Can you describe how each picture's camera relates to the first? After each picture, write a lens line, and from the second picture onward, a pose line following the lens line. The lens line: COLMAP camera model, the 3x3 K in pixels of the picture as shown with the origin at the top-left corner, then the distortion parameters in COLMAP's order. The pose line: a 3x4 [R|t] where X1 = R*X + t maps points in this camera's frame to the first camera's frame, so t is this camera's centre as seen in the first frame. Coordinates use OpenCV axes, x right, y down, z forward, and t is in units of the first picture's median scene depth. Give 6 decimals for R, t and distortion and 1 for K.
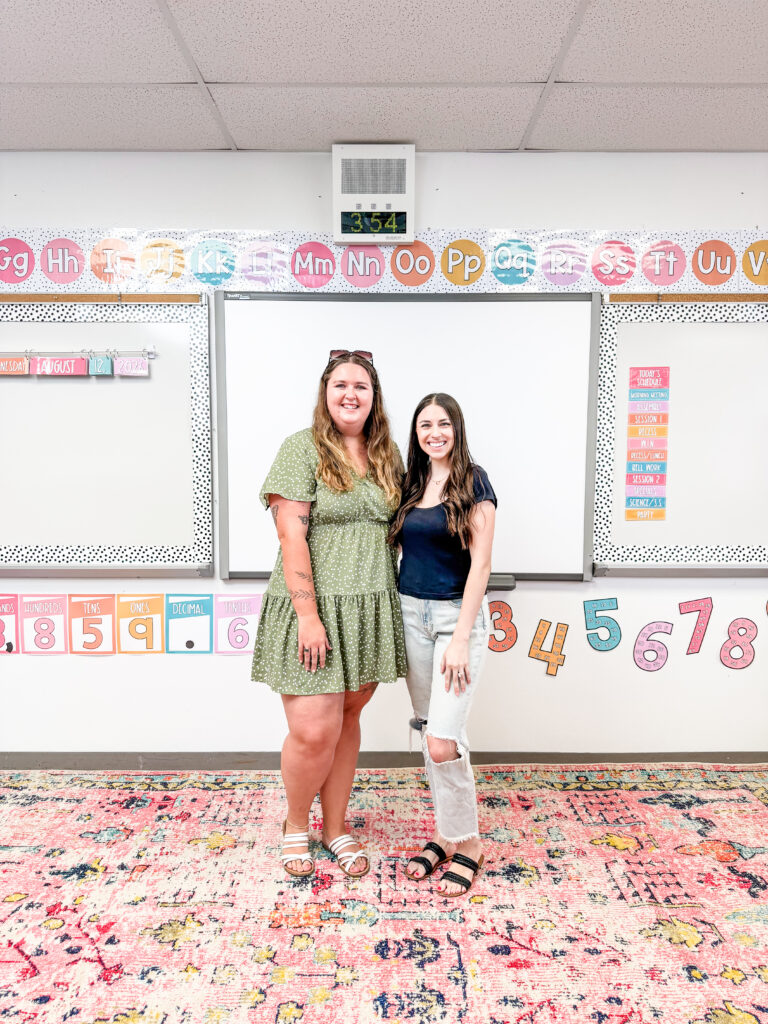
lens RADIAL K [[728.3, 0, 381.4], [0, 728.3, 515.7], [0, 0, 1]] dist [0.007811, -0.007290]
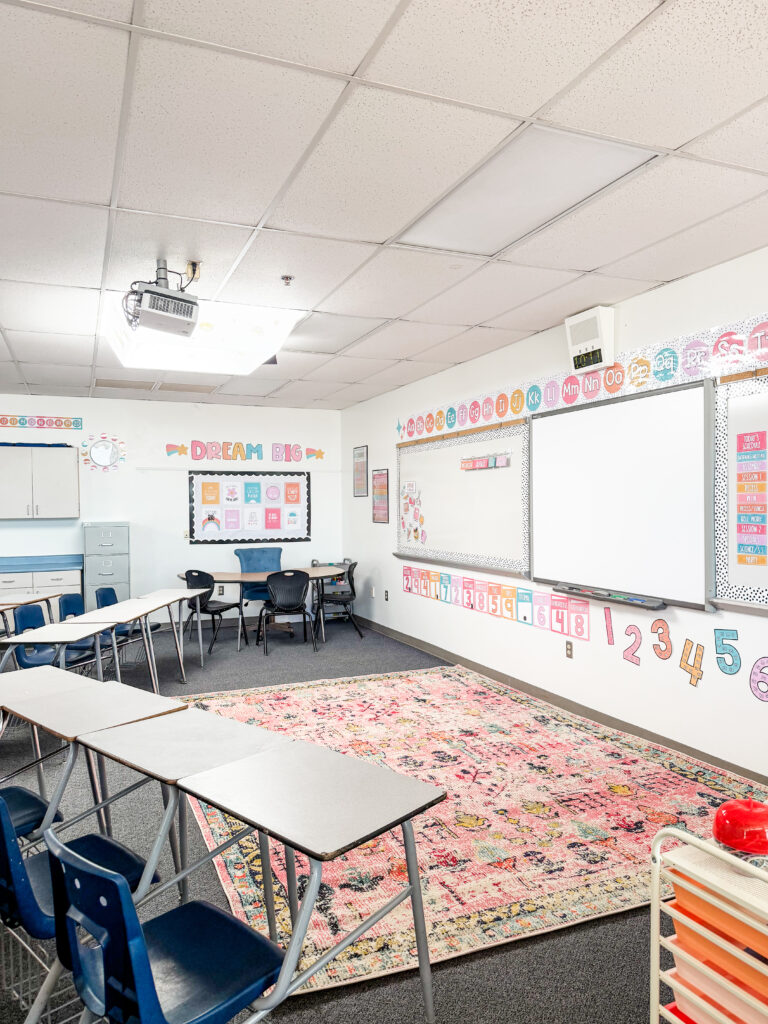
lens RADIAL K [[712.9, 0, 384.6], [0, 712.9, 517.5], [0, 0, 1]] dist [0.160738, -0.299763]
pose [[0.393064, 0.010779, -0.919448, 1.209791], [-0.053511, 0.998505, -0.011170, -0.024889], [0.917953, 0.053592, 0.393053, 0.016109]]
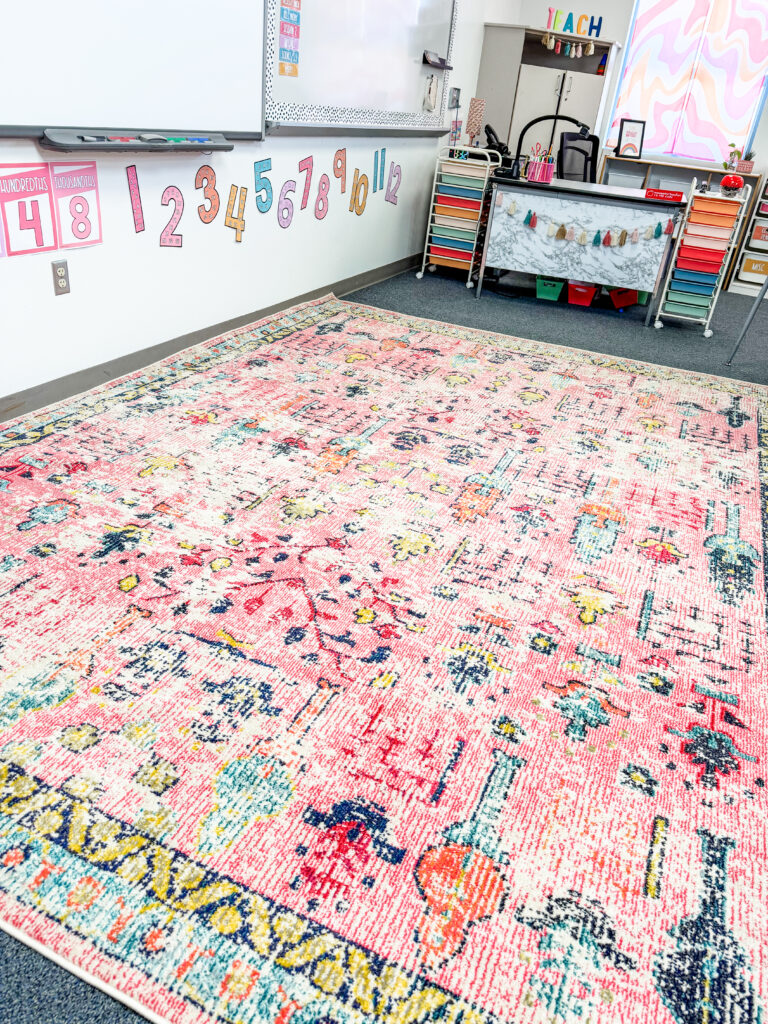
lens RADIAL K [[723.5, 0, 384.0], [0, 723.5, 512.0], [0, 0, 1]] dist [0.098506, -0.141196]
pose [[0.400839, -0.414583, 0.816975, -0.739051], [-0.035762, 0.883990, 0.466136, 0.064929], [-0.915450, -0.216062, 0.339512, 0.377314]]
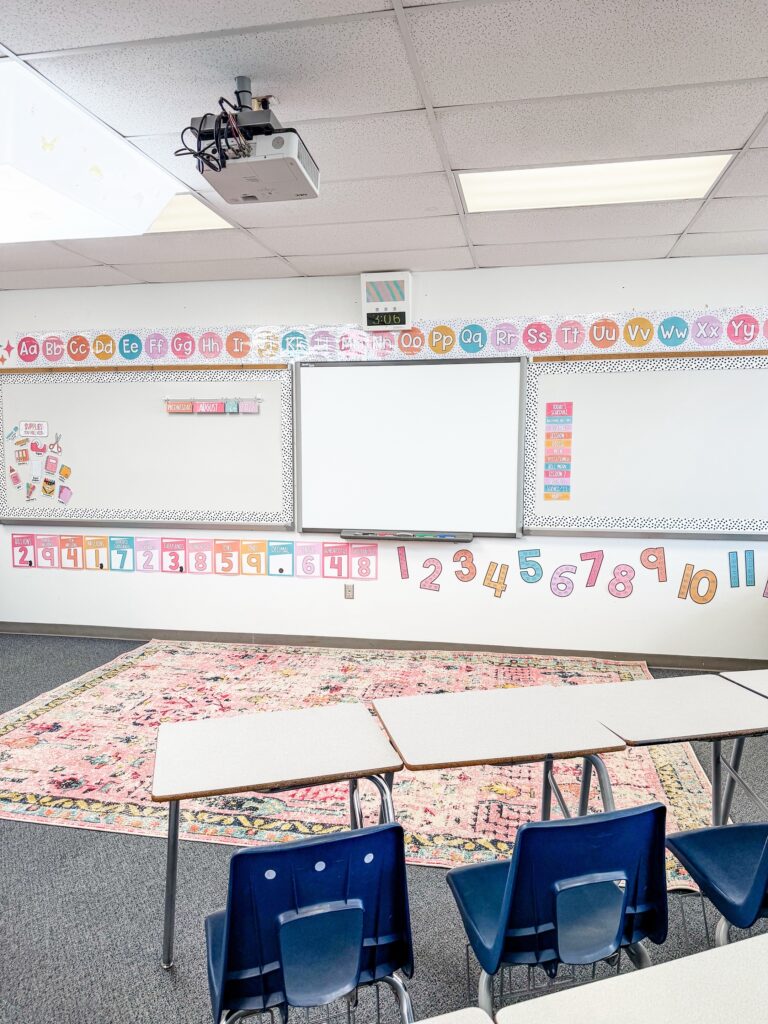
lens RADIAL K [[712.9, 0, 384.6], [0, 712.9, 517.5], [0, 0, 1]] dist [0.160738, -0.299763]
pose [[0.981009, 0.016412, -0.193266, 0.303307], [-0.011866, 0.999626, 0.024656, 0.010121], [0.193599, -0.021894, 0.980836, -0.605111]]
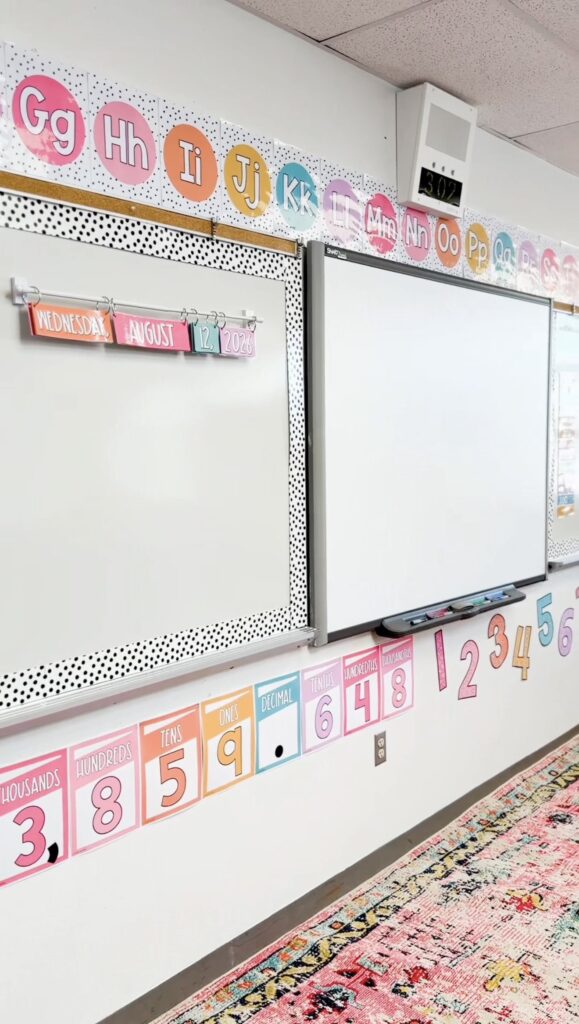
lens RADIAL K [[878.6, 0, 289.5], [0, 878.6, 512.0], [0, 0, 1]] dist [0.153353, -0.320299]
pose [[0.654987, -0.077245, 0.751682, -0.900239], [0.072228, 0.996607, 0.039478, -0.081936], [-0.752181, 0.028435, 0.658343, 0.455606]]
